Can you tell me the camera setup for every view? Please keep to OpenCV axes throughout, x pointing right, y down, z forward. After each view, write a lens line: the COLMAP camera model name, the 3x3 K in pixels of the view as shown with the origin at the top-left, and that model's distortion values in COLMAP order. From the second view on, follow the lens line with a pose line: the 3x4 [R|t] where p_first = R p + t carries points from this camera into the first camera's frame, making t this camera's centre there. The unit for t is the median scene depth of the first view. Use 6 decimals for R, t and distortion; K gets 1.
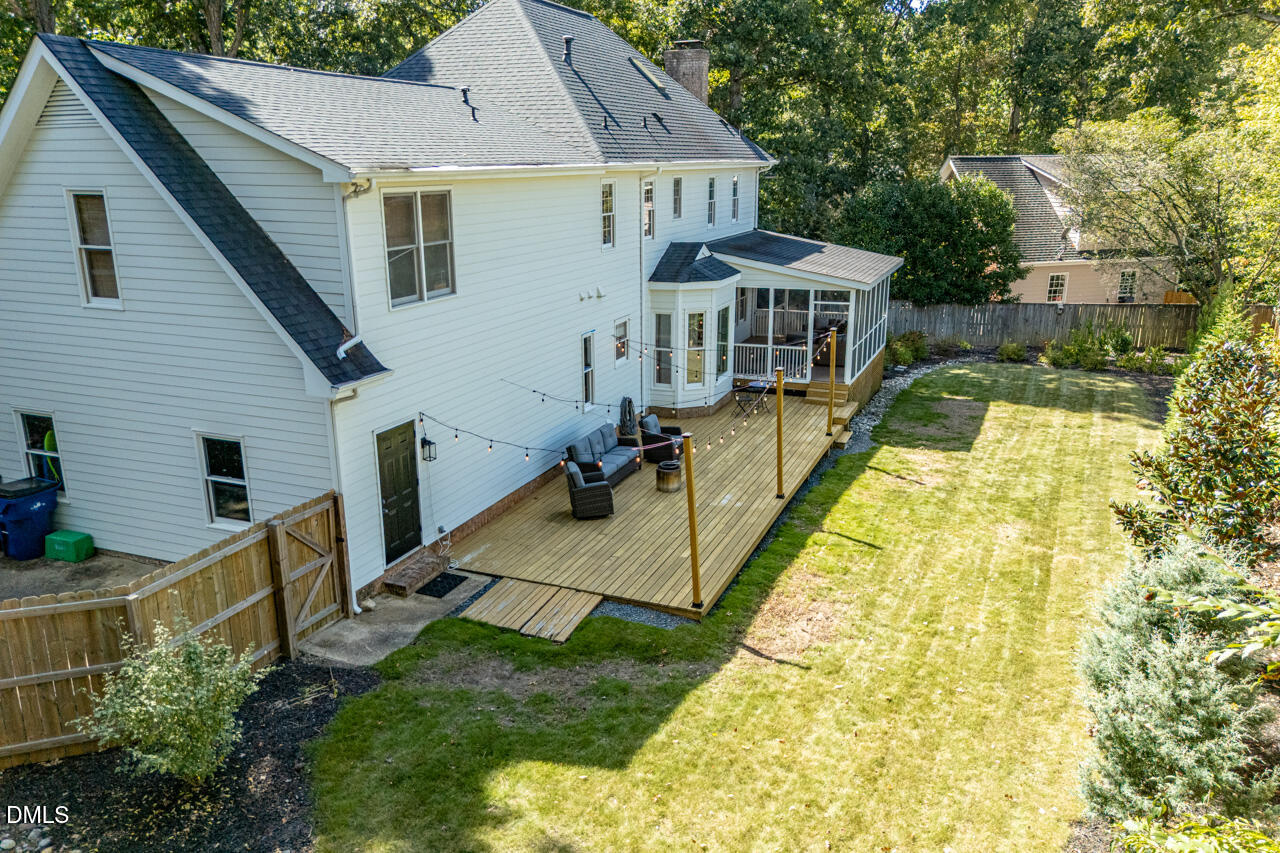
lens RADIAL K [[947.5, 0, 641.7], [0, 947.5, 423.2], [0, 0, 1]] dist [0.053321, -0.027815]
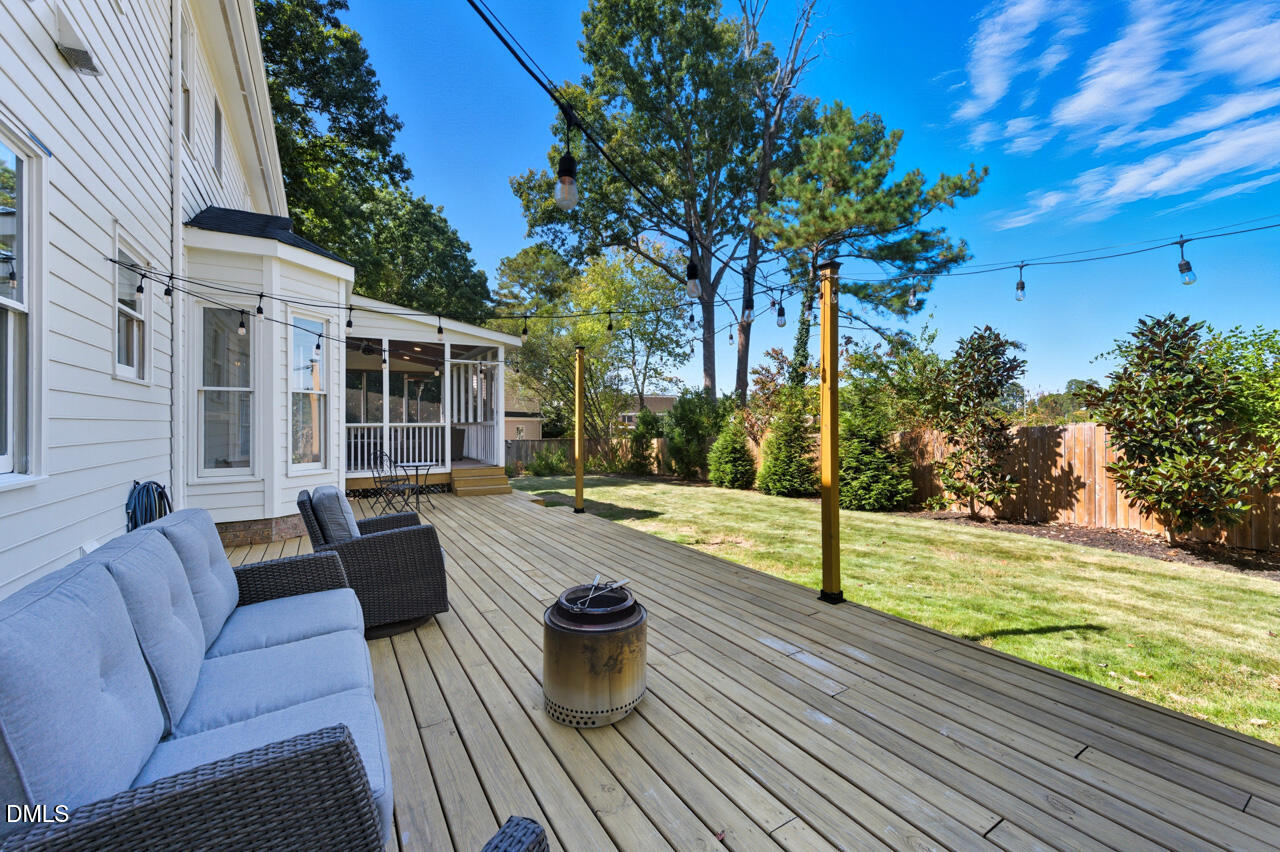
lens RADIAL K [[507.5, 0, 641.2], [0, 507.5, 420.1], [0, 0, 1]] dist [0.003793, 0.000035]
pose [[0.592087, 0.003818, 0.805865, -0.080566], [0.222230, 0.960442, -0.167827, 0.027427], [-0.774627, 0.278455, 0.567817, 1.028916]]
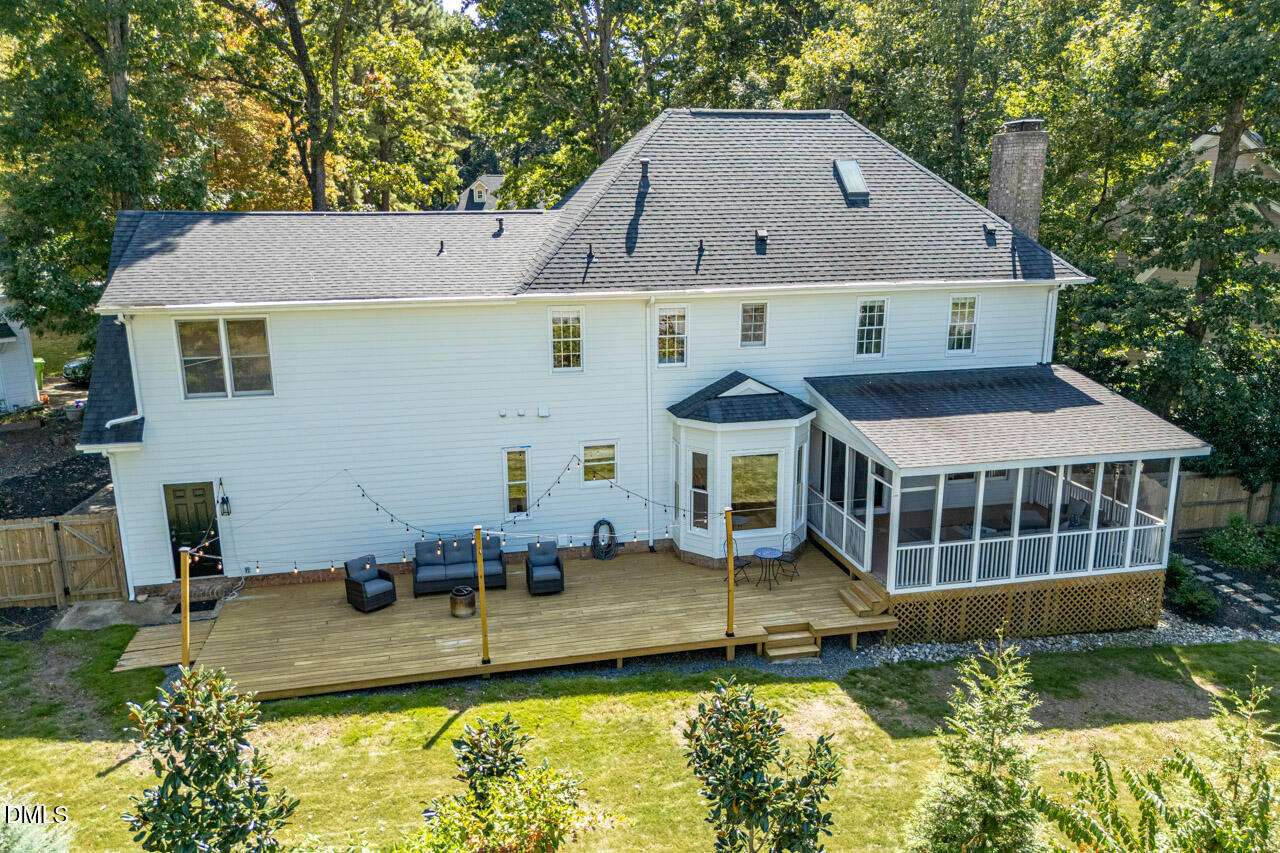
lens RADIAL K [[947.5, 0, 633.0], [0, 947.5, 430.8], [0, 0, 1]] dist [0.053321, -0.027815]
pose [[0.575027, 0.201661, -0.792891, 1.038172], [-0.219218, 0.971686, 0.088152, -0.289309], [0.788218, 0.123127, 0.602953, 0.574130]]
